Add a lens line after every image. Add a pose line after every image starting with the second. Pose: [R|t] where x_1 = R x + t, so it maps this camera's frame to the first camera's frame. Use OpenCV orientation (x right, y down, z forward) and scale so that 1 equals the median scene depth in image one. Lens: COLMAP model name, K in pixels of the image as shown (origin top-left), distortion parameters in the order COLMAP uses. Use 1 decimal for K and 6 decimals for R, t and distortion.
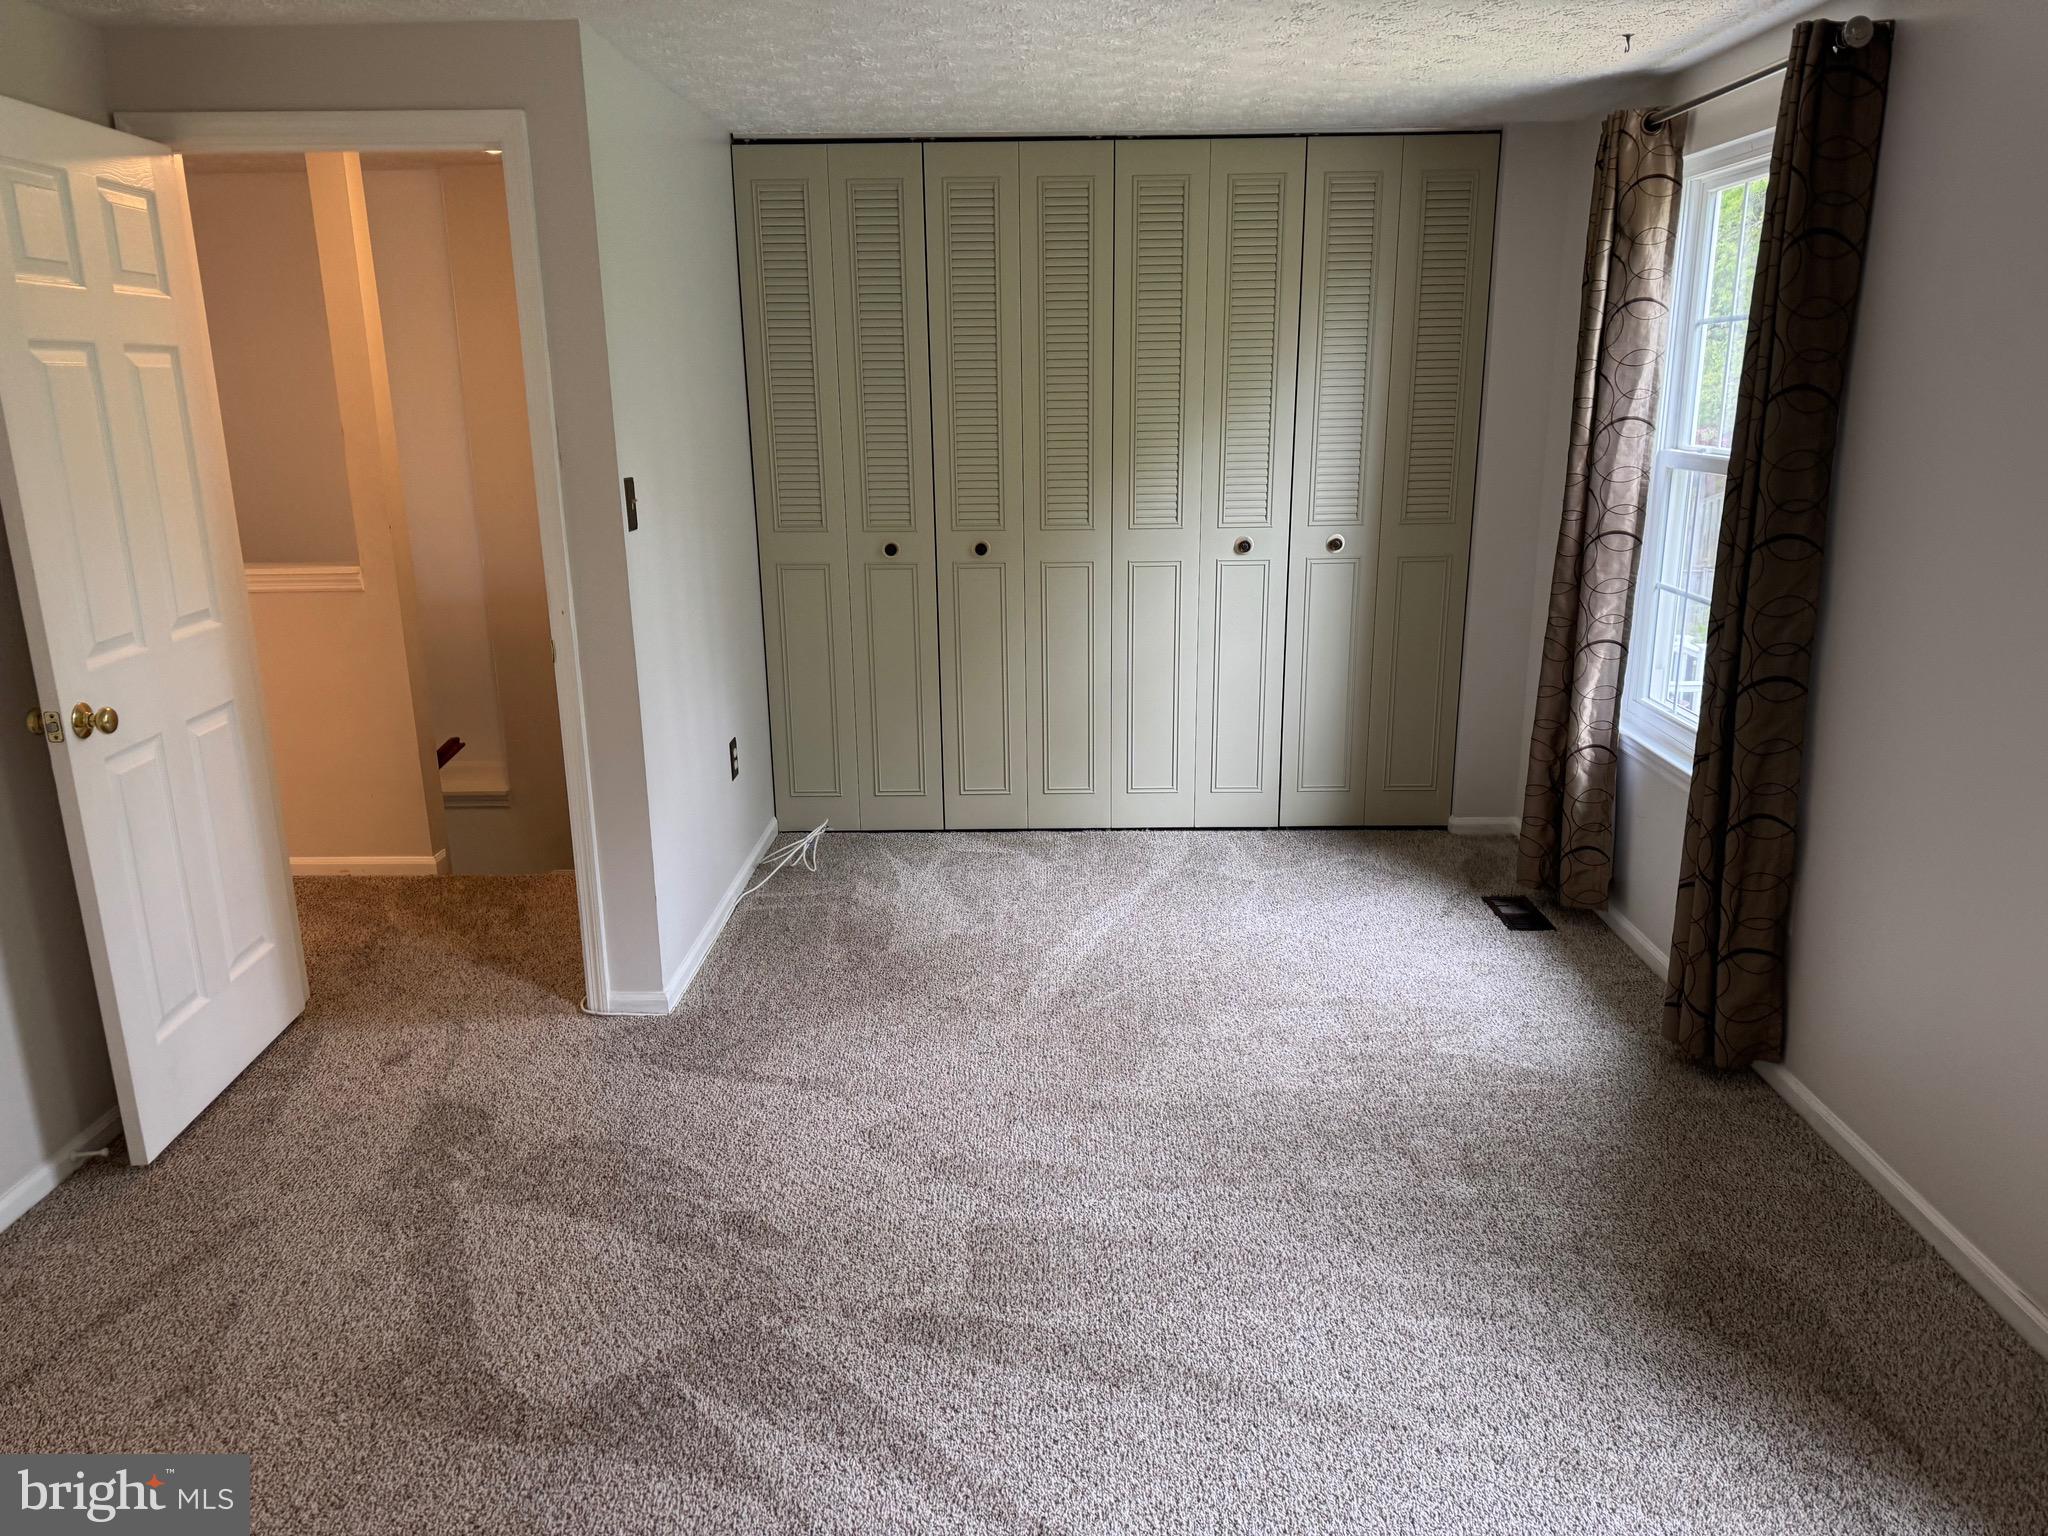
lens RADIAL K [[1423.6, 0, 1112.5], [0, 1423.6, 734.3], [0, 0, 1]] dist [0.050336, -0.051366]
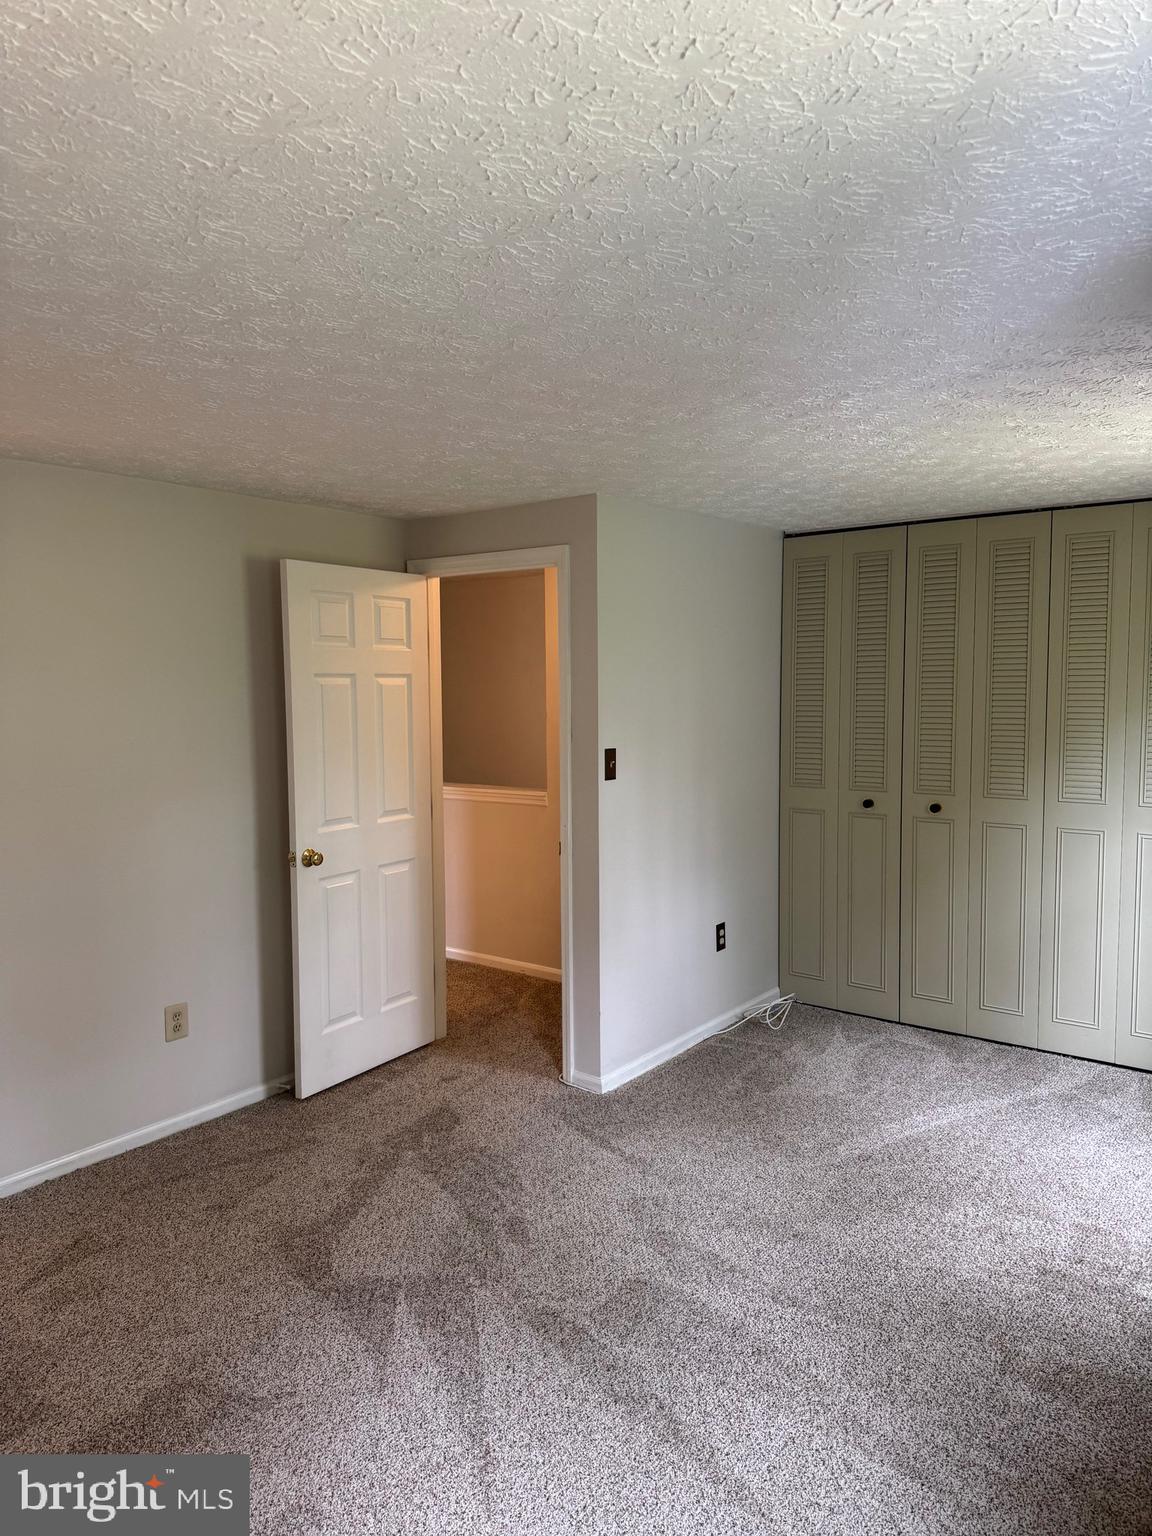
lens RADIAL K [[1067.7, 0, 568.2], [0, 1067.7, 710.0], [0, 0, 1]] dist [0.050336, -0.051366]
pose [[0.795688, 0.020301, -0.605367, 0.379774], [-0.143499, 0.977303, -0.155841, -0.024030], [0.588463, 0.210870, 0.780541, 0.002986]]
